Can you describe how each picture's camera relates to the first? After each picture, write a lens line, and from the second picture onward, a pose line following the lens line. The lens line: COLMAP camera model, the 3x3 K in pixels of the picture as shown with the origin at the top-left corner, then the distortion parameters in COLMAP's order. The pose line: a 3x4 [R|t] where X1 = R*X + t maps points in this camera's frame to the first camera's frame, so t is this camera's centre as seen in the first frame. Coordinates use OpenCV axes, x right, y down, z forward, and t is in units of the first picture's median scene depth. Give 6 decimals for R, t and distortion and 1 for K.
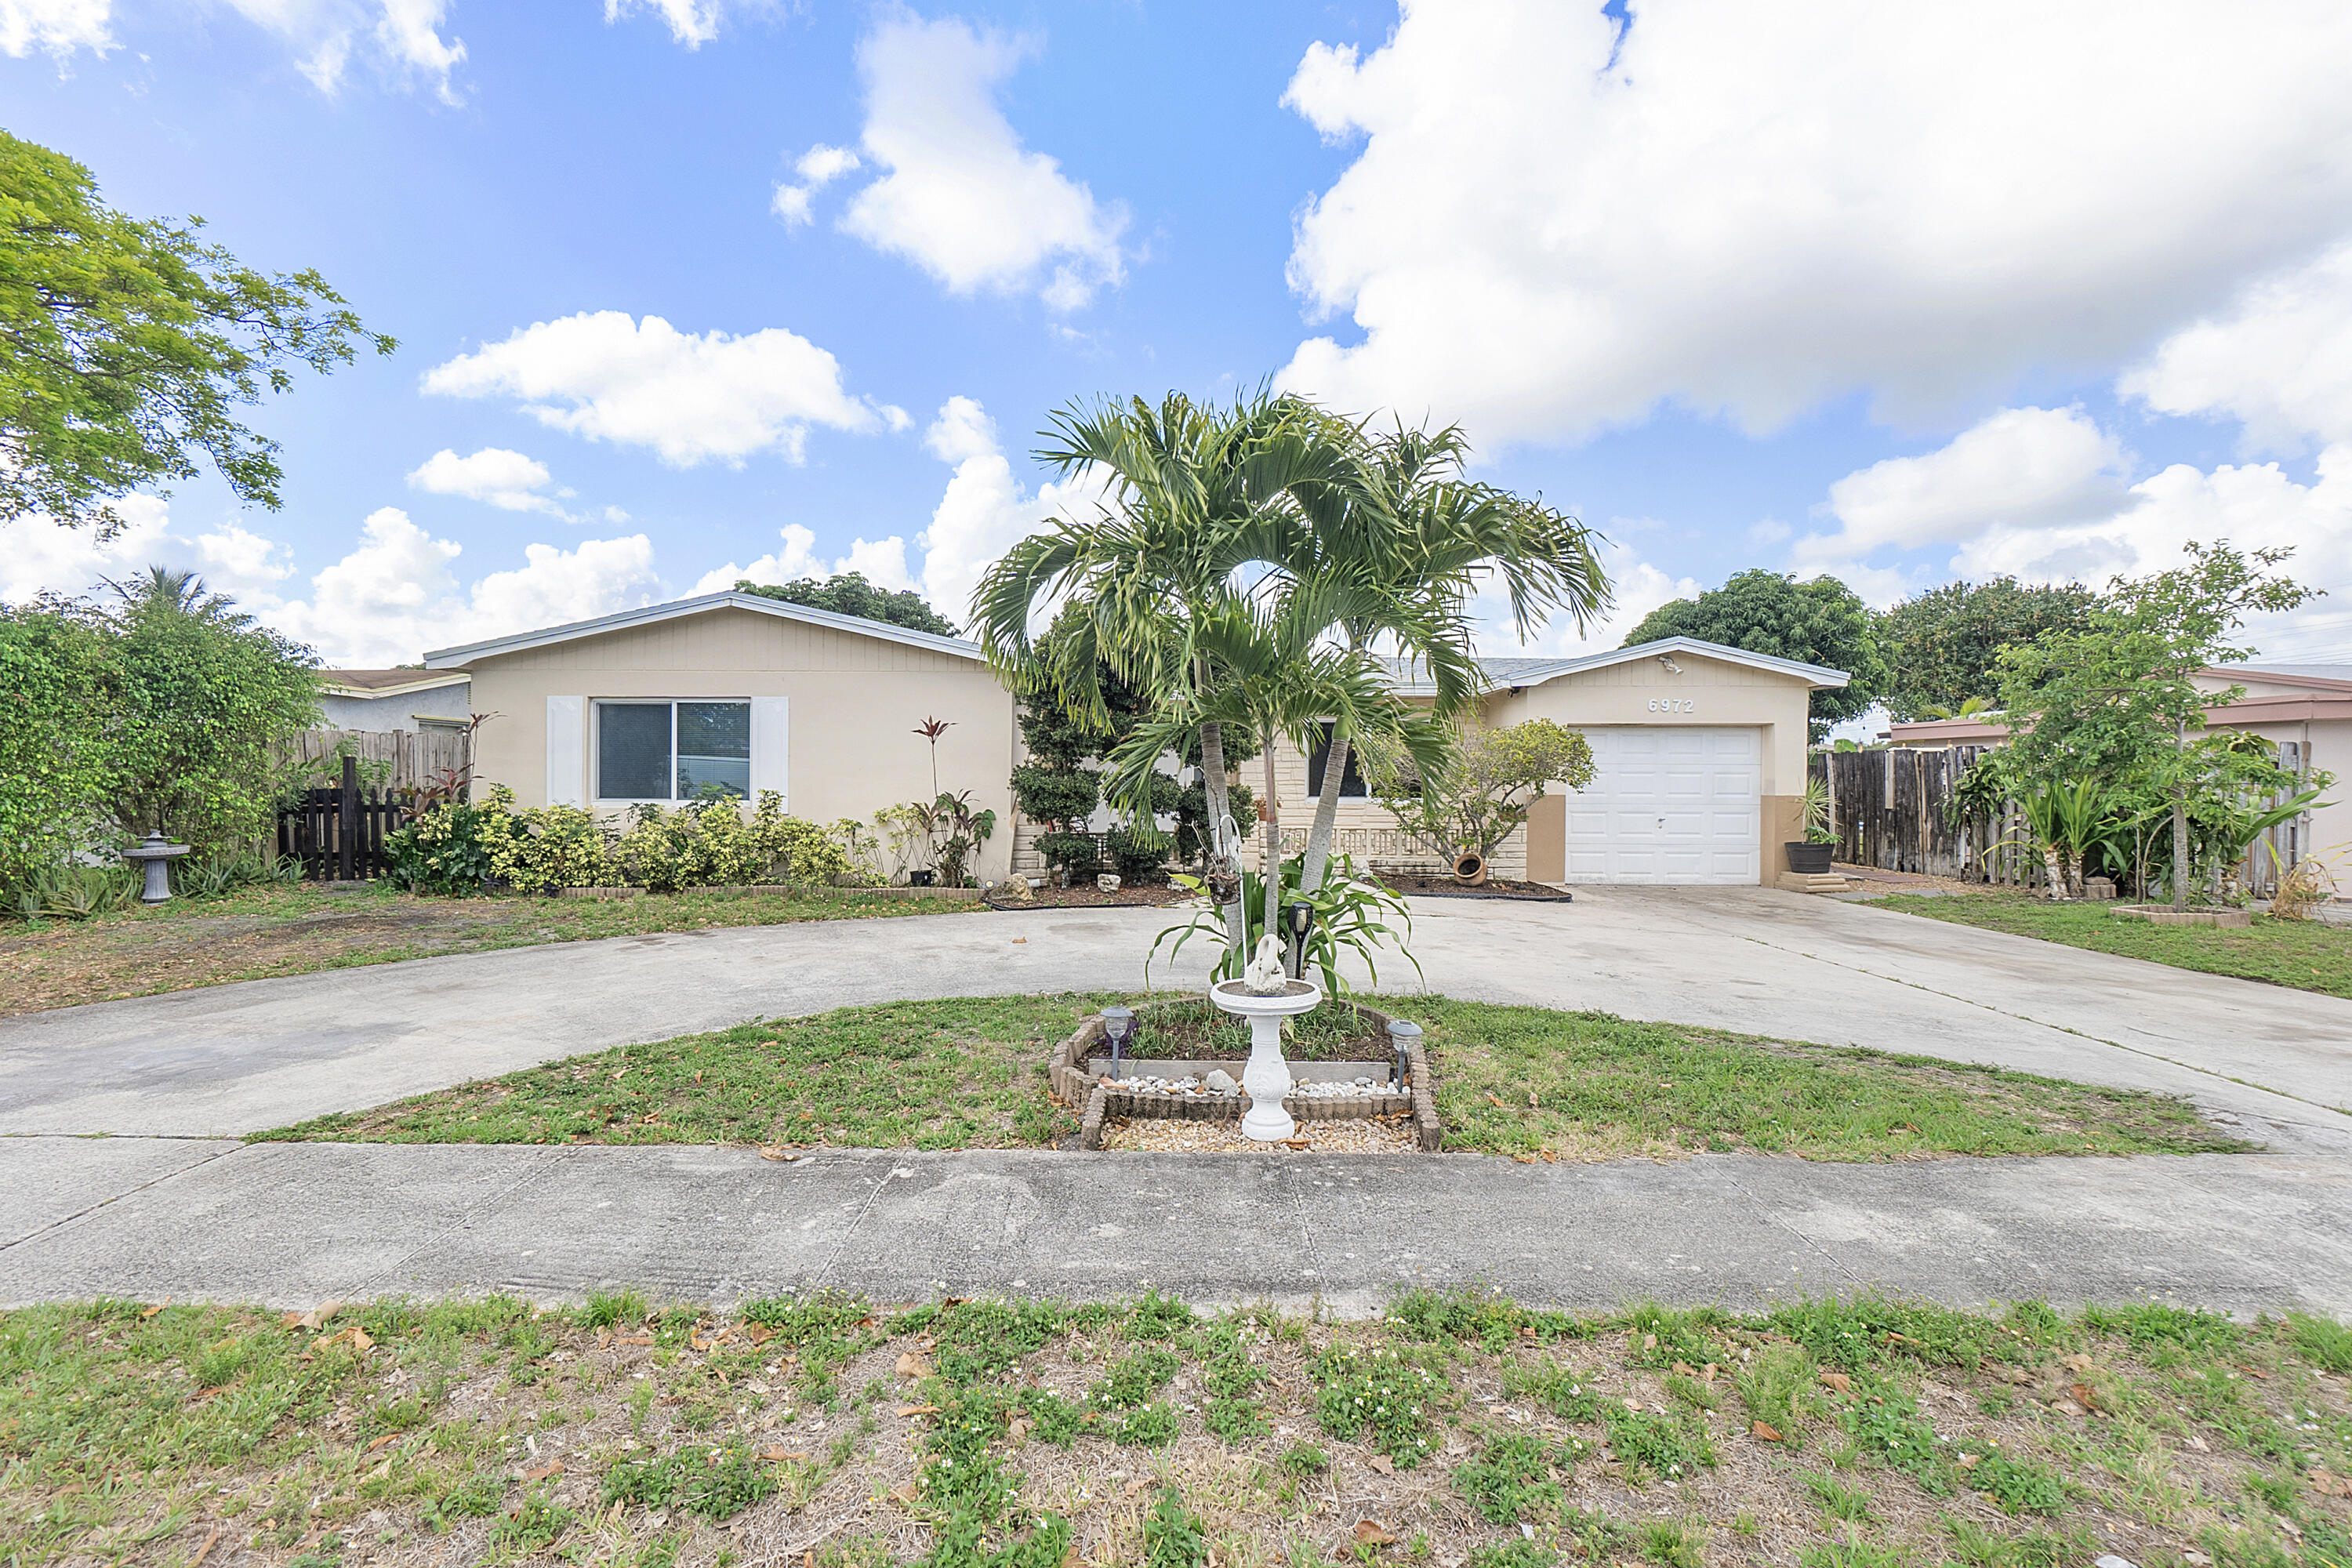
lens RADIAL K [[1007.3, 0, 1164.0], [0, 1007.3, 779.4], [0, 0, 1]] dist [-0.009919, 0.000371]
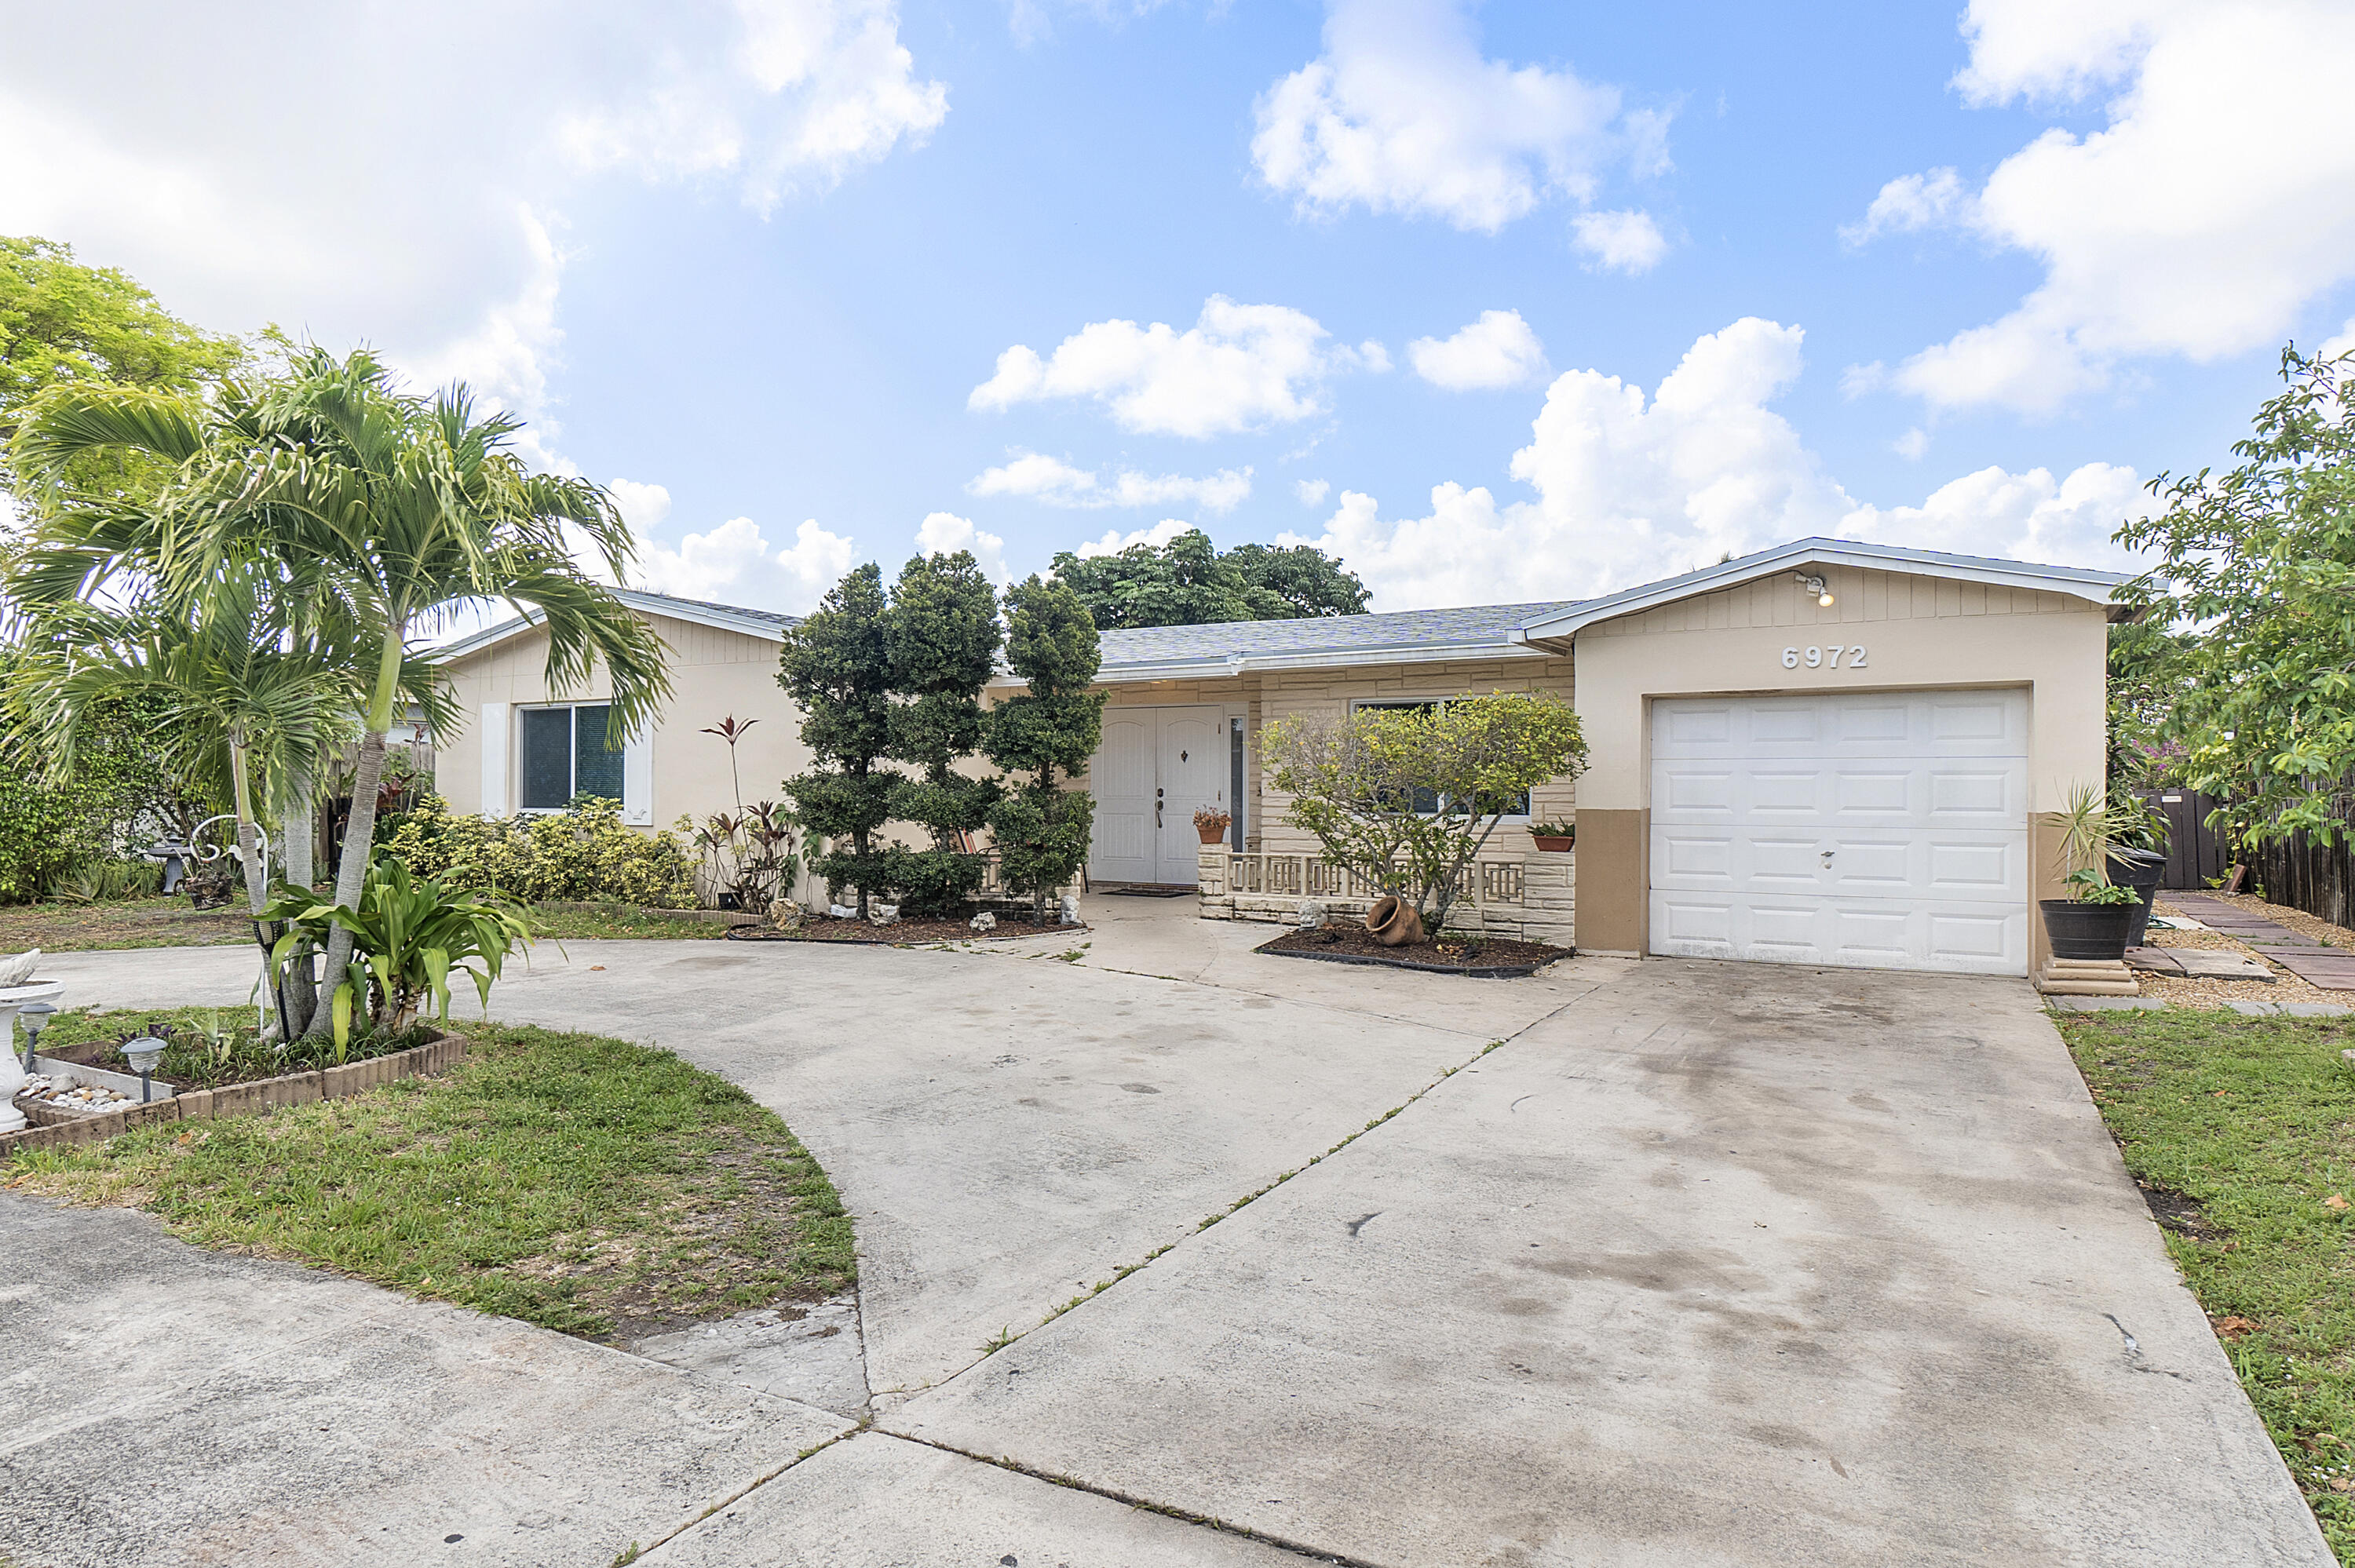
lens RADIAL K [[1386.2, 0, 1177.5], [0, 1386.2, 784.0], [0, 0, 1]] dist [-0.007039, -0.000241]
pose [[0.875001, -0.004650, -0.484099, 0.685130], [0.000300, 0.999959, -0.009064, 0.008760], [0.484121, 0.007786, 0.874966, 0.146229]]
